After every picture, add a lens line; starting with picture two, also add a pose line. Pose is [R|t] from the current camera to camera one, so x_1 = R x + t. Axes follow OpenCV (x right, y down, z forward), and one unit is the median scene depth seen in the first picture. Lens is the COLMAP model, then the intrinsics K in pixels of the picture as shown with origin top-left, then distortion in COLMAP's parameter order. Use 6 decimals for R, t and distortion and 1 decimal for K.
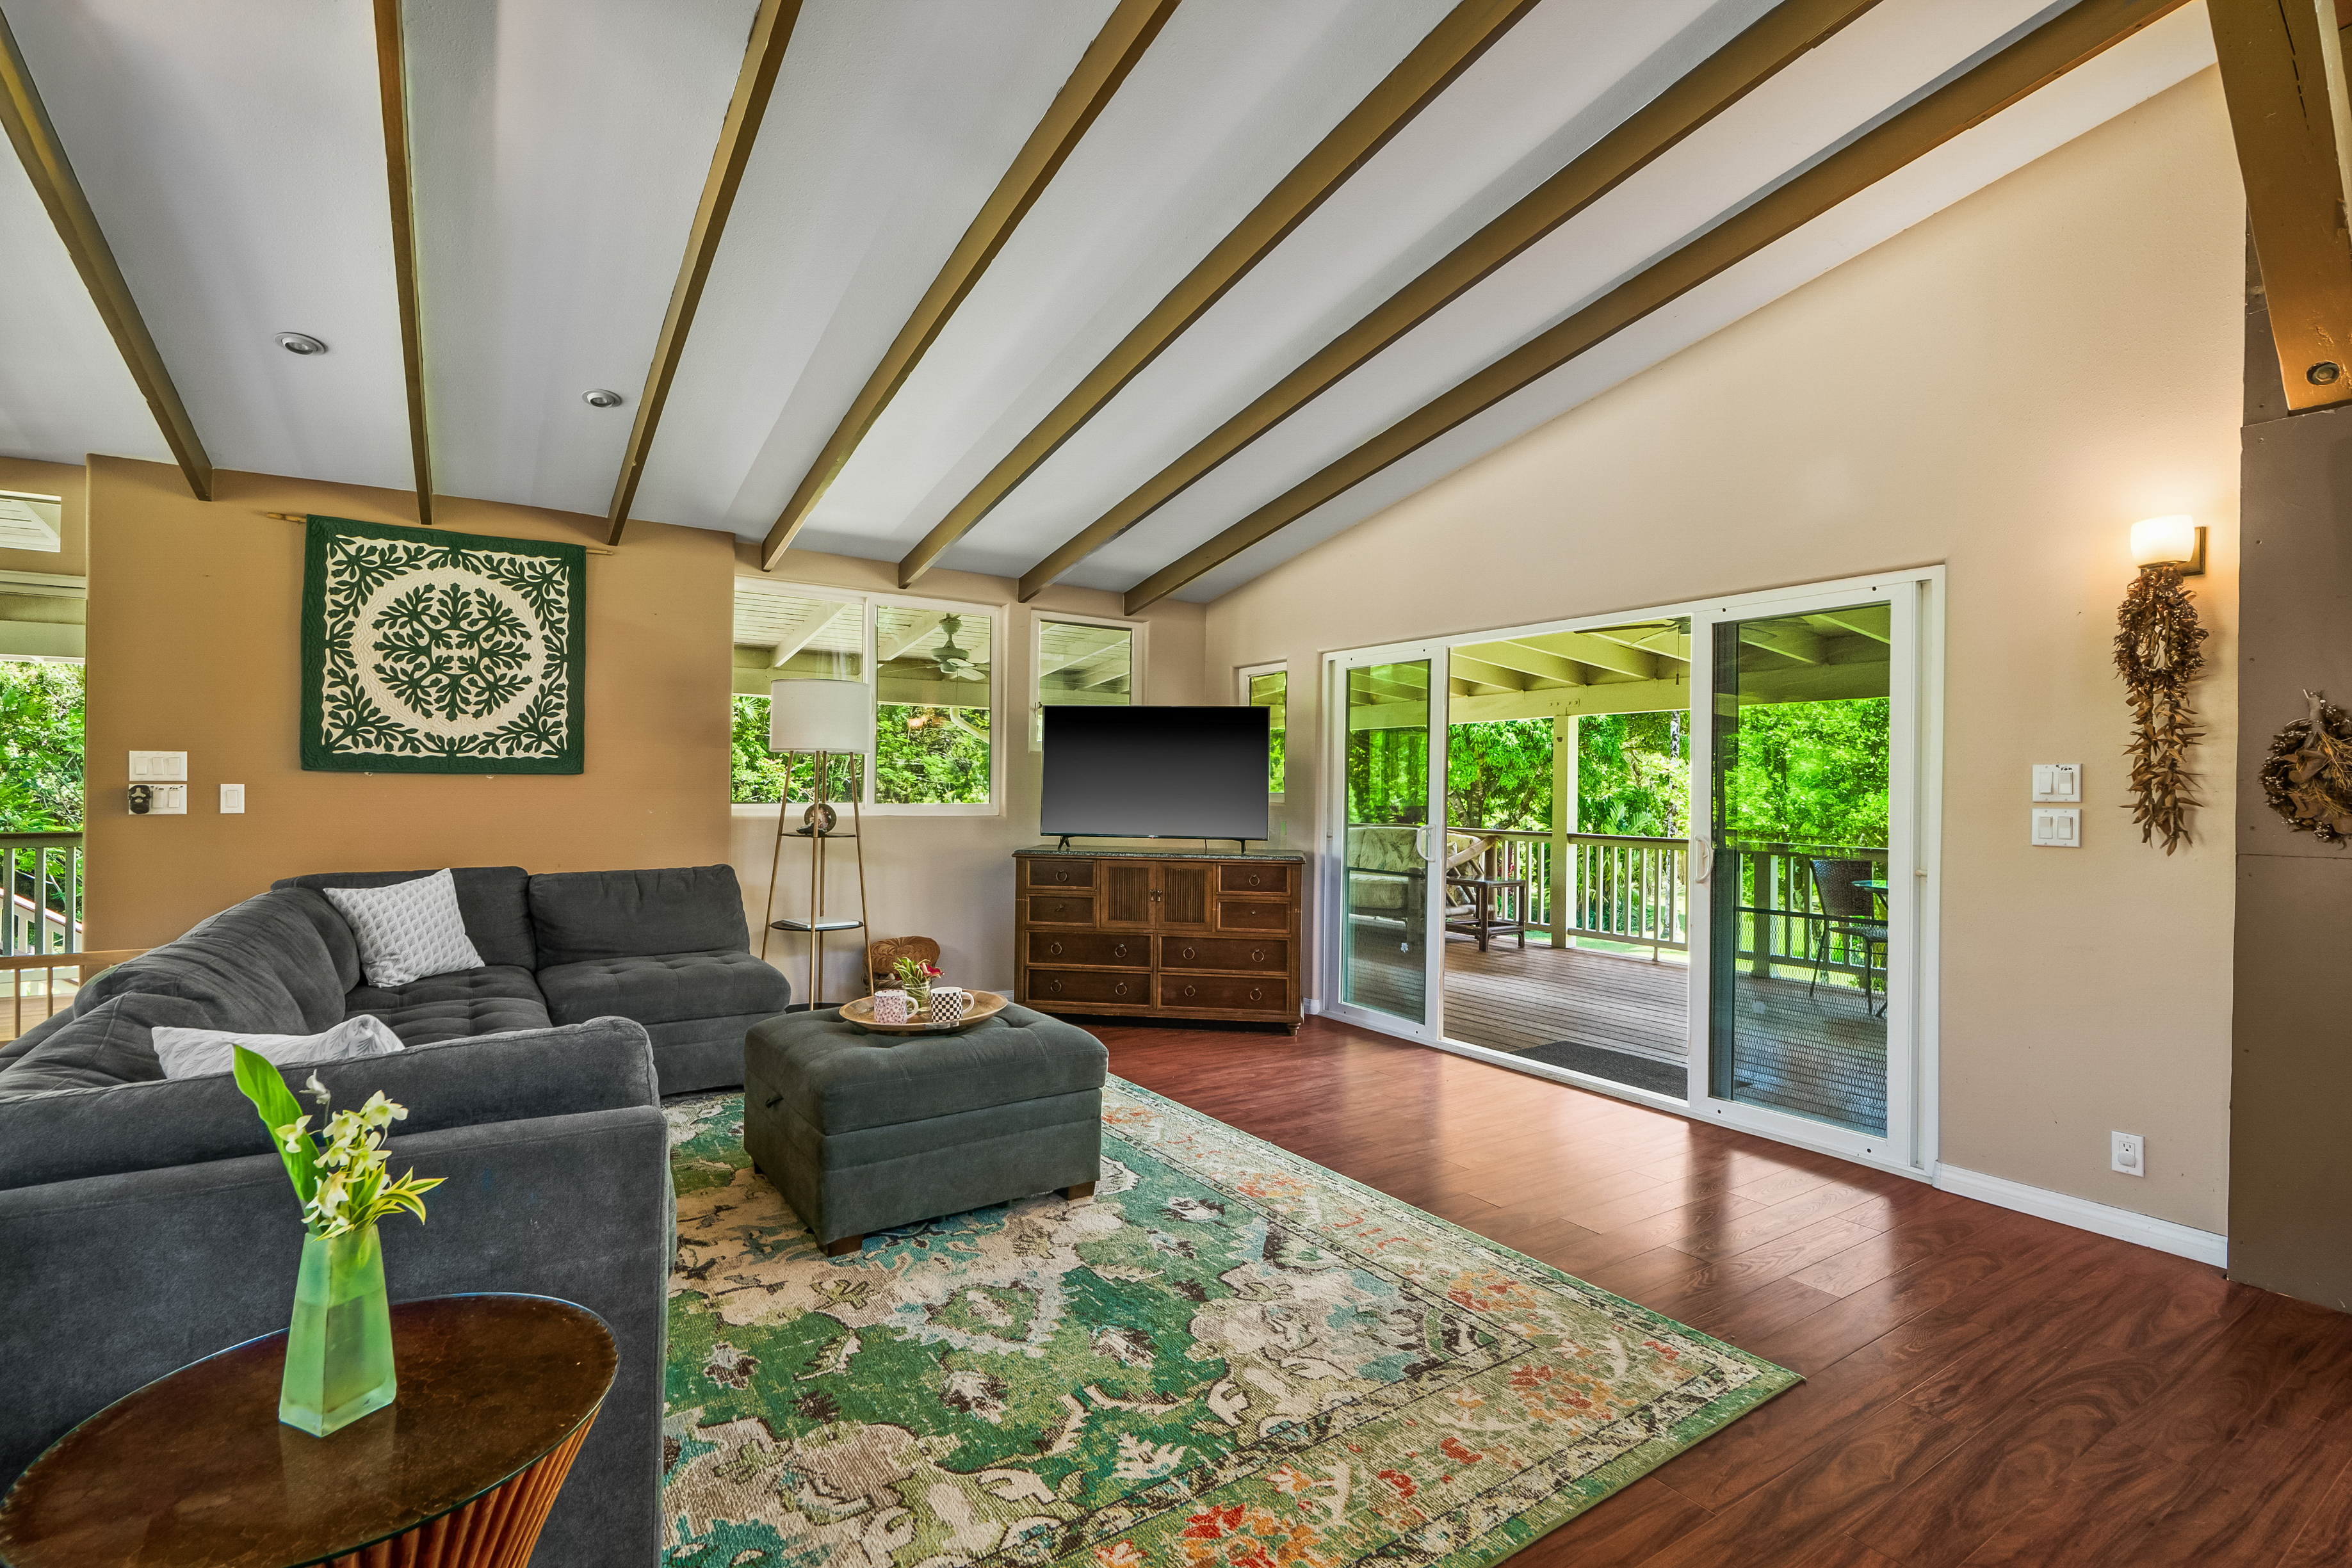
lens RADIAL K [[1064.4, 0, 1156.3], [0, 1064.4, 783.3], [0, 0, 1]] dist [-0.002552, 0.000411]
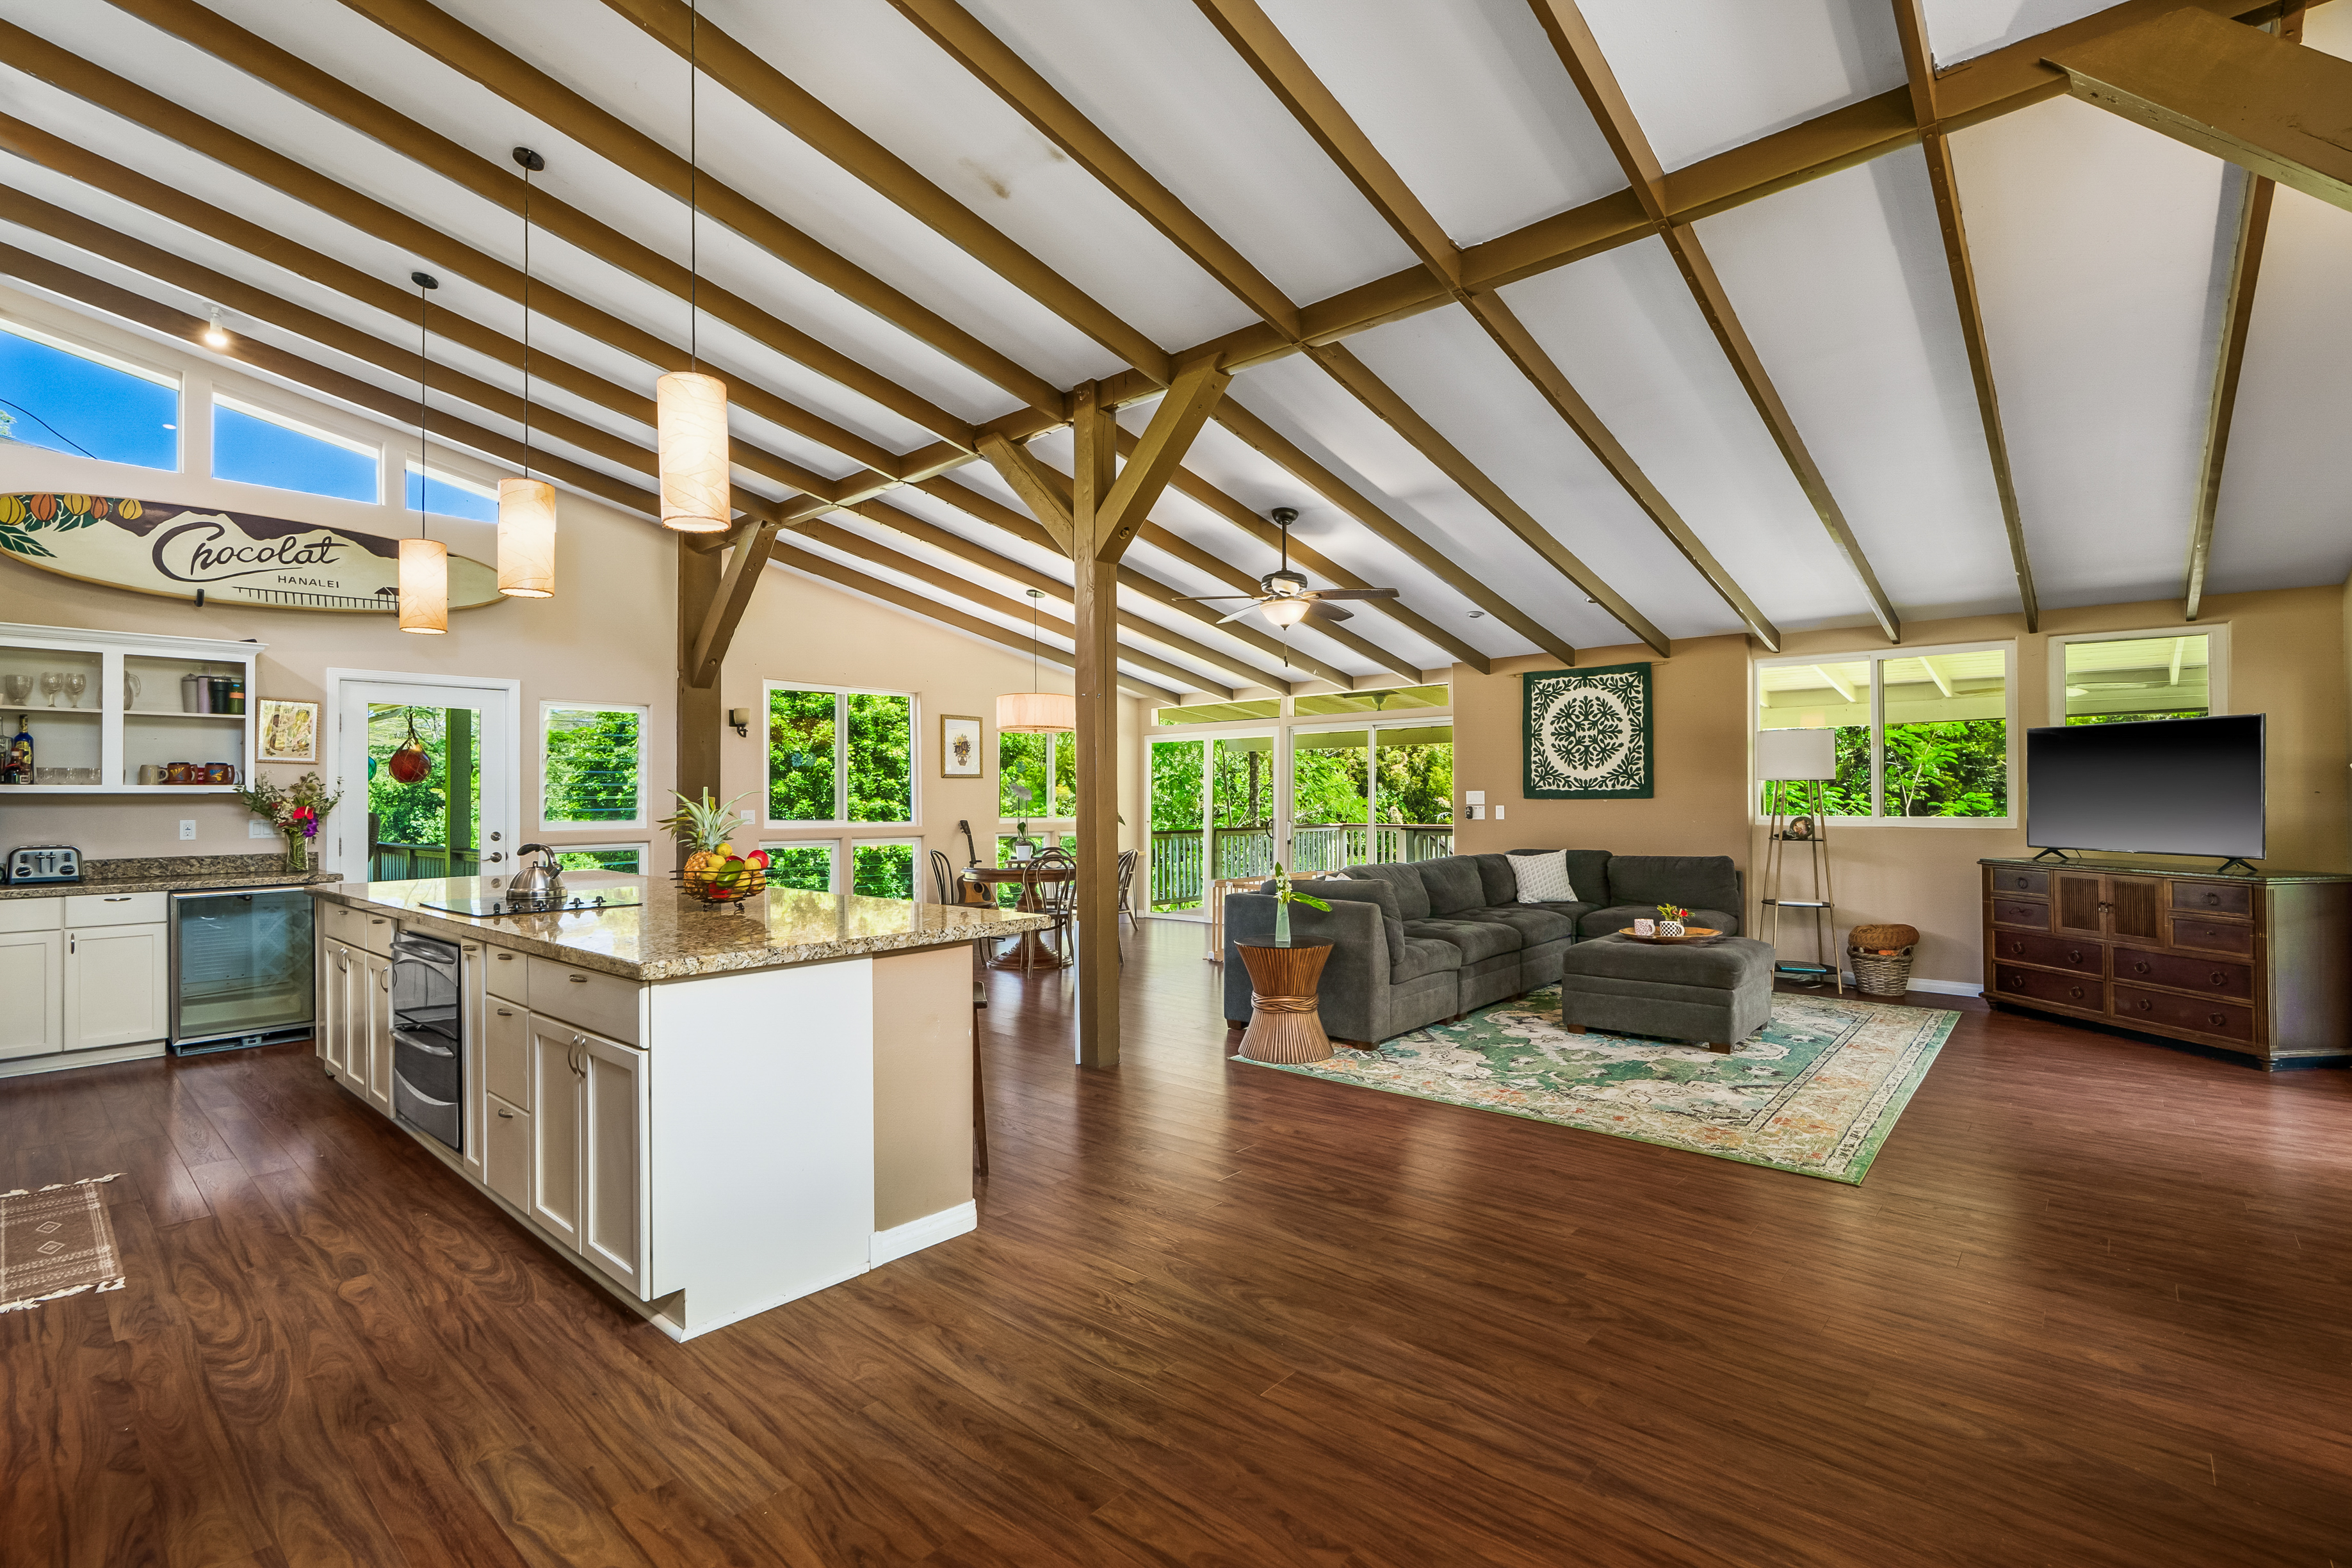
lens RADIAL K [[1064.4, 0, 1156.3], [0, 1064.4, 783.3], [0, 0, 1]] dist [-0.002552, 0.000411]
pose [[0.259101, -0.025113, -0.965524, 0.959284], [0.012477, 0.999666, -0.022653, -0.004112], [0.965770, -0.006178, 0.259328, -0.204229]]
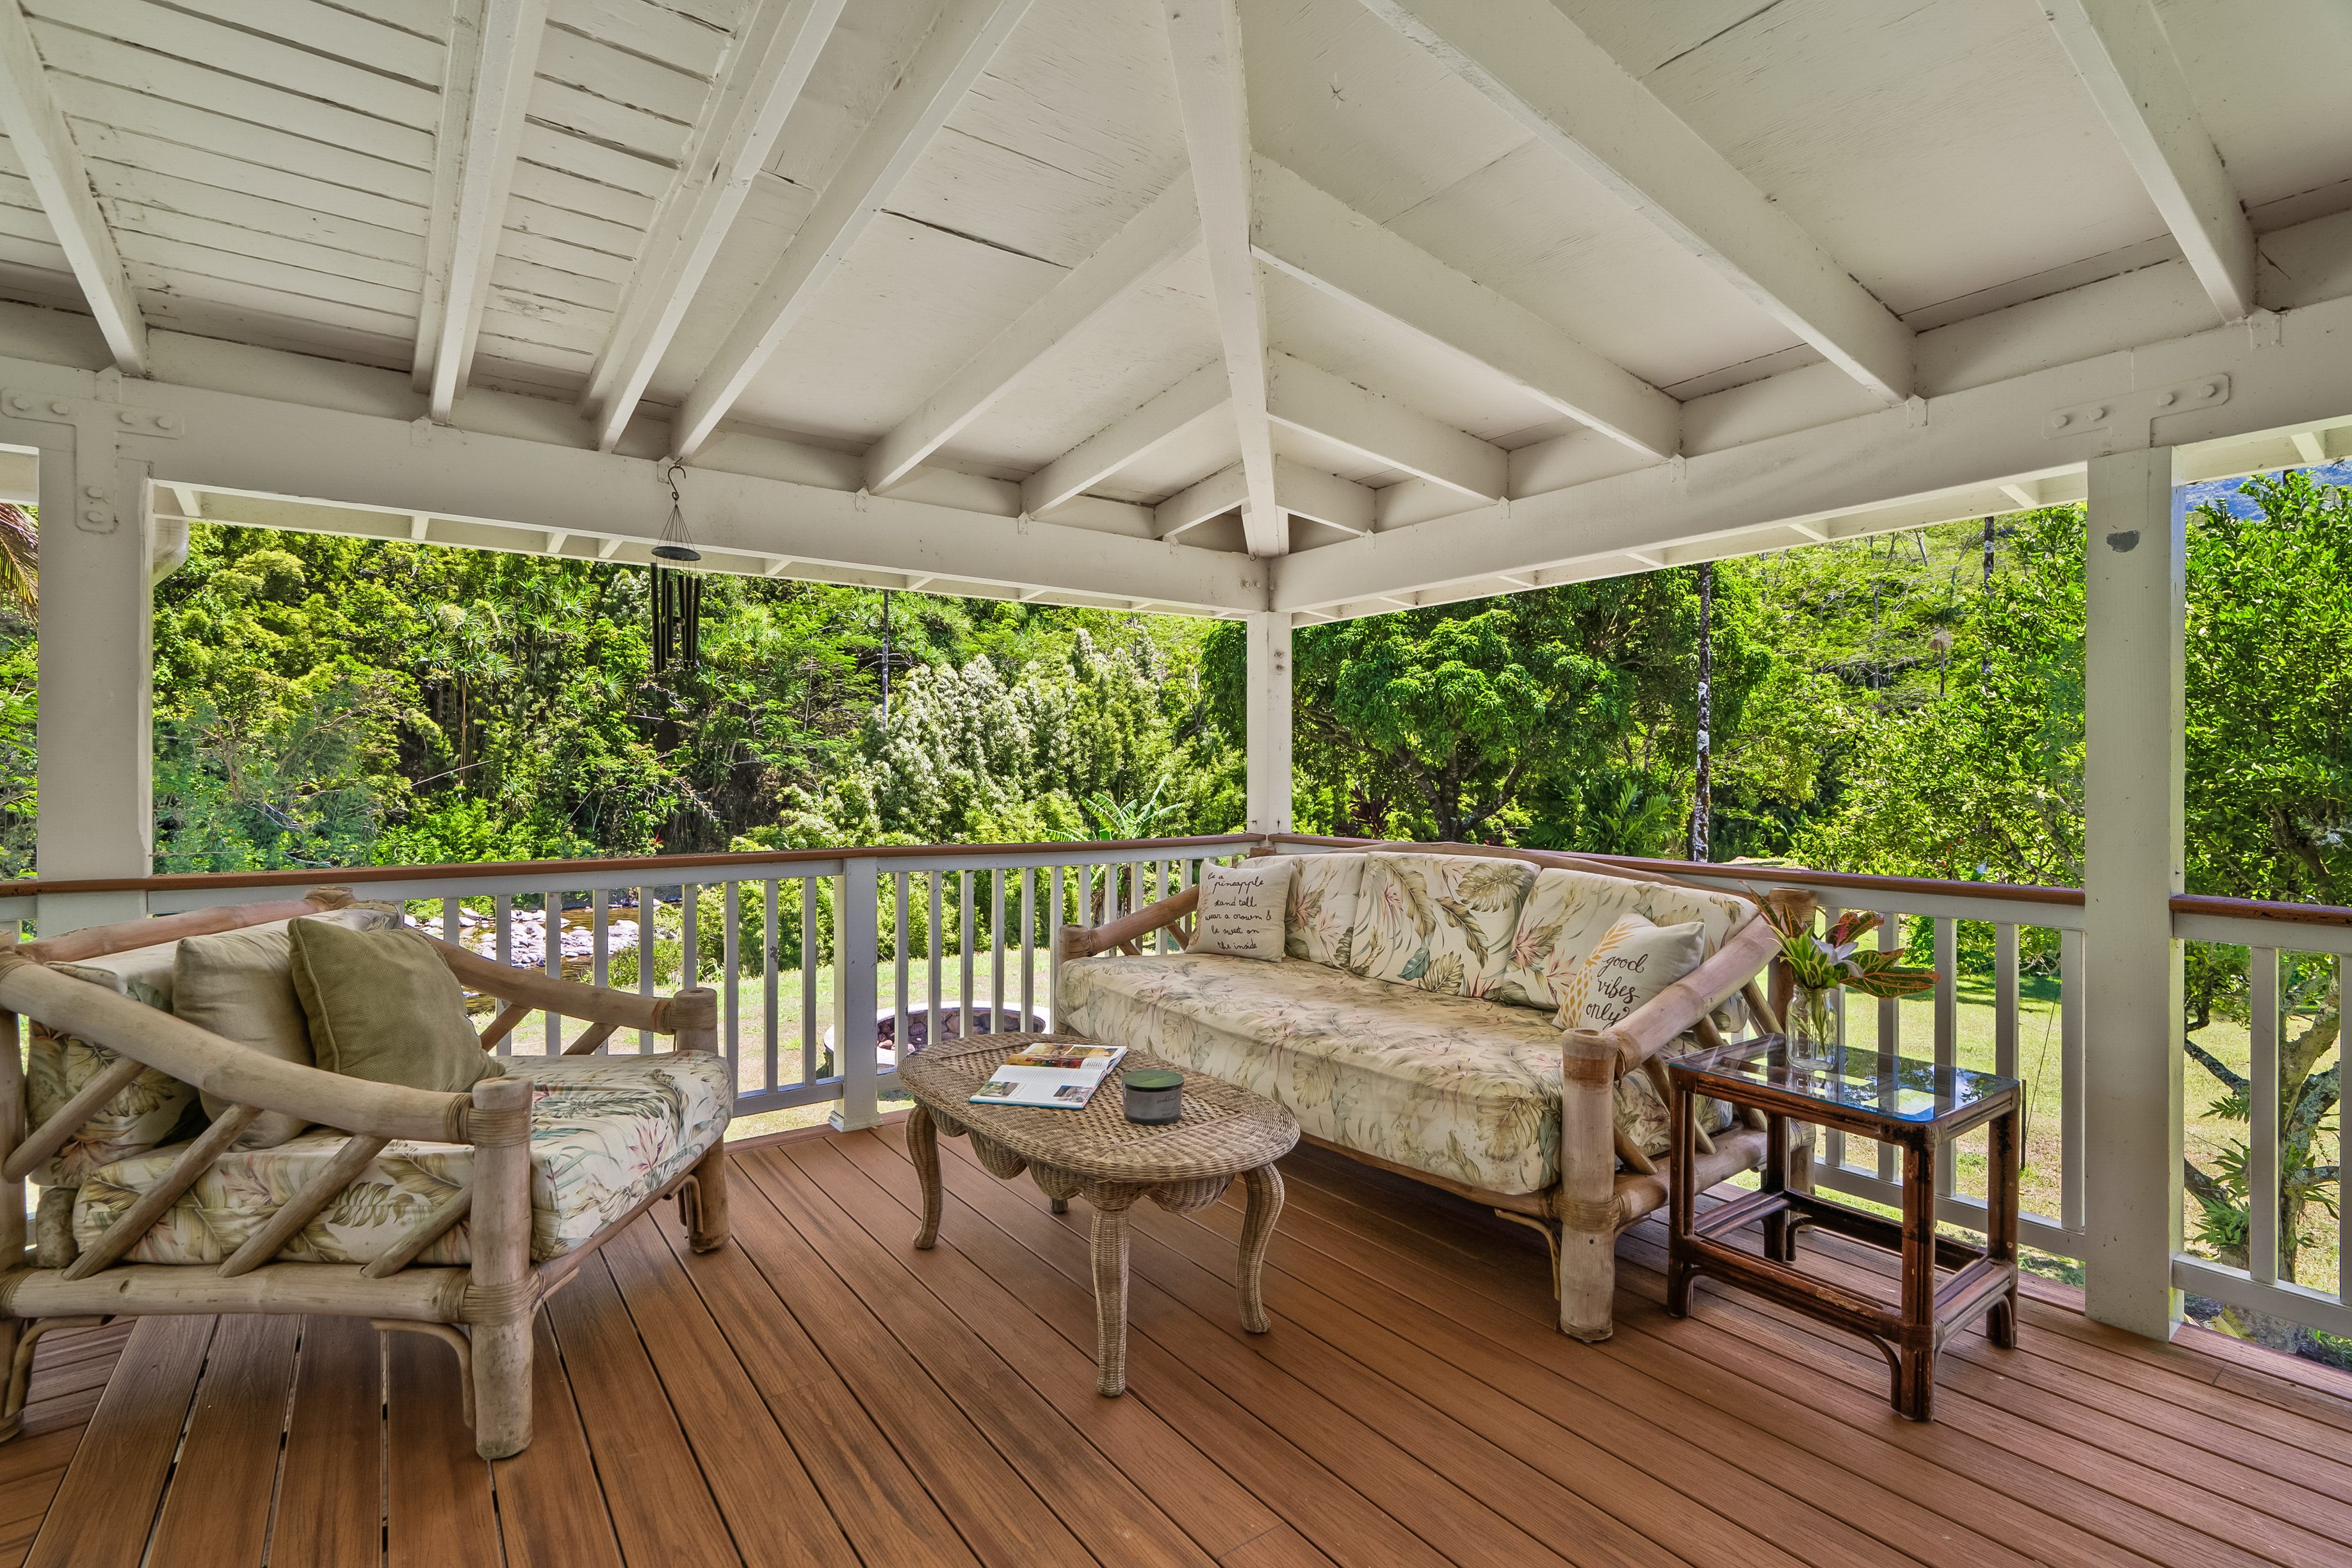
lens RADIAL K [[1064.4, 0, 1156.3], [0, 1064.4, 783.3], [0, 0, 1]] dist [-0.002552, 0.000411]
pose [[0.998751, -0.010086, 0.048935, 0.252949], [0.009427, 0.999862, 0.013685, 0.028499], [-0.049066, -0.013206, 0.998708, 1.512987]]
